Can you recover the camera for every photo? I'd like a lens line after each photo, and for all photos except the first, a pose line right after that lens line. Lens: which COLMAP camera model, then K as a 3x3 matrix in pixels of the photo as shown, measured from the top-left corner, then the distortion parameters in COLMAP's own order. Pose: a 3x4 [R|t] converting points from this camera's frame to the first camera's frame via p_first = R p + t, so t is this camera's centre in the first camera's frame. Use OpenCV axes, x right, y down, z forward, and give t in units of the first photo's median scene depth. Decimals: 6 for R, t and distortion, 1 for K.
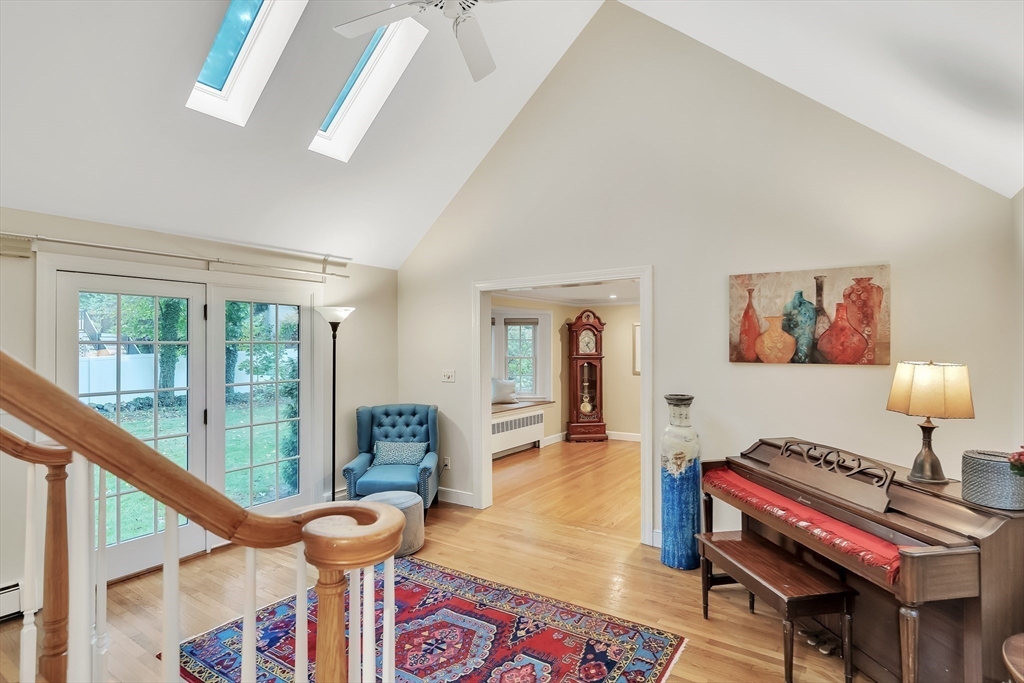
lens RADIAL K [[538.3, 0, 512.9], [0, 538.3, 338.5], [0, 0, 1]] dist [0.022493, 0.000646]
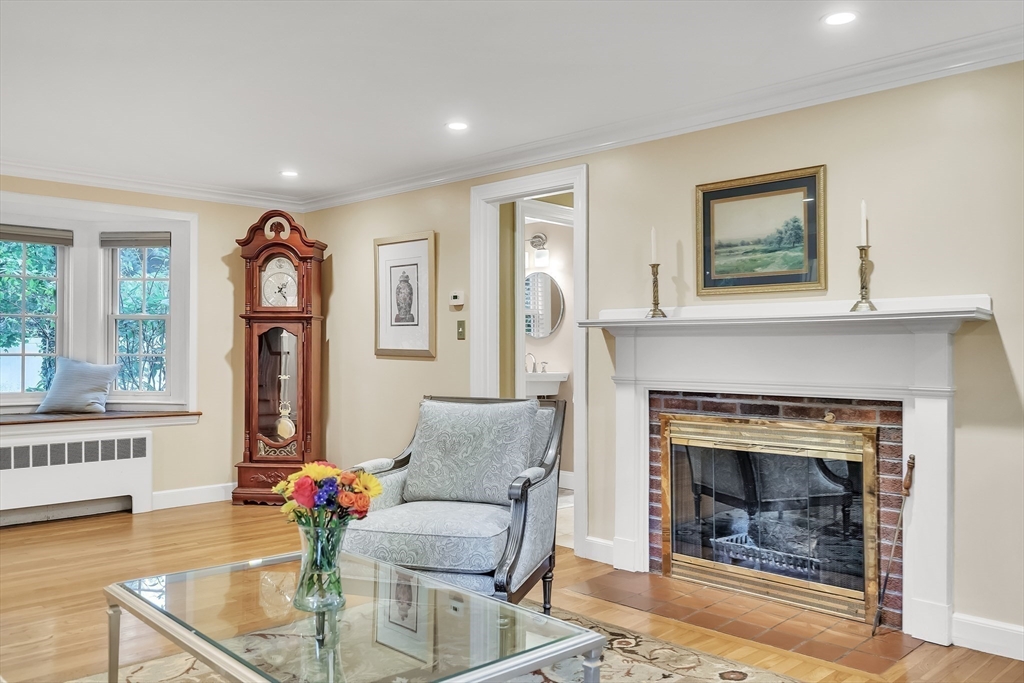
lens RADIAL K [[831.5, 0, 510.6], [0, 831.5, 342.1], [0, 0, 1]] dist [0.002006, 0.001645]
pose [[0.977907, 0.009122, -0.208839, 1.098563], [-0.008500, 0.999956, 0.003876, 0.118783], [0.208865, -0.002015, 0.977942, 0.831771]]
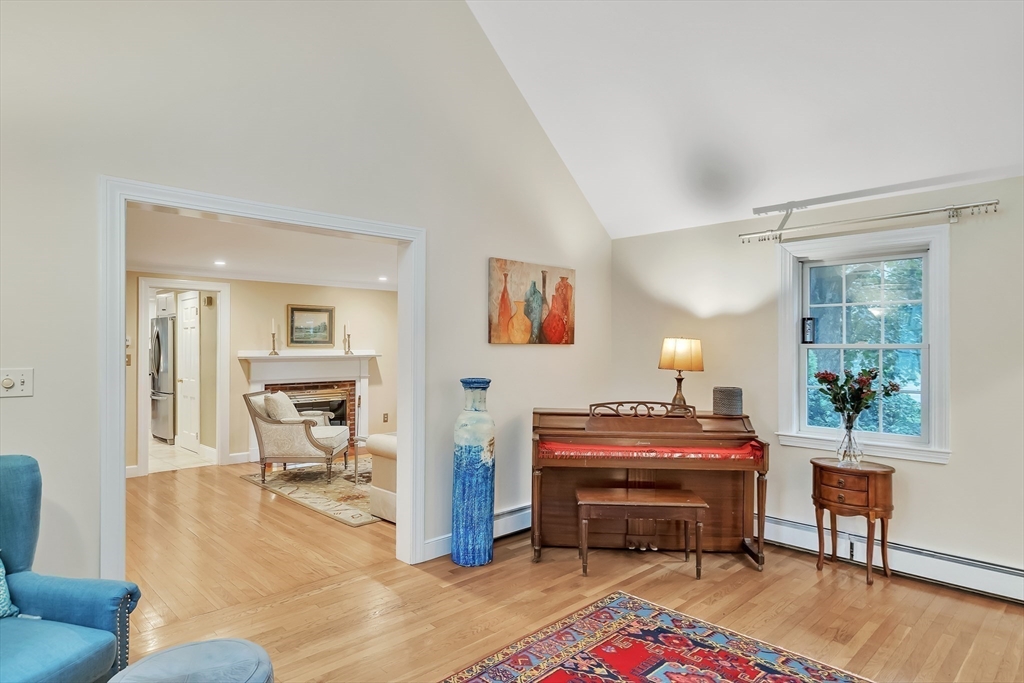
lens RADIAL K [[590.5, 0, 512.6], [0, 590.5, 340.2], [0, 0, 1]] dist [-0.003682, 0.000330]
pose [[0.208287, 0.016086, 0.977935, -0.708771], [-0.012971, 0.999822, -0.013683, 0.056152], [-0.977982, -0.009835, 0.208459, 0.772786]]
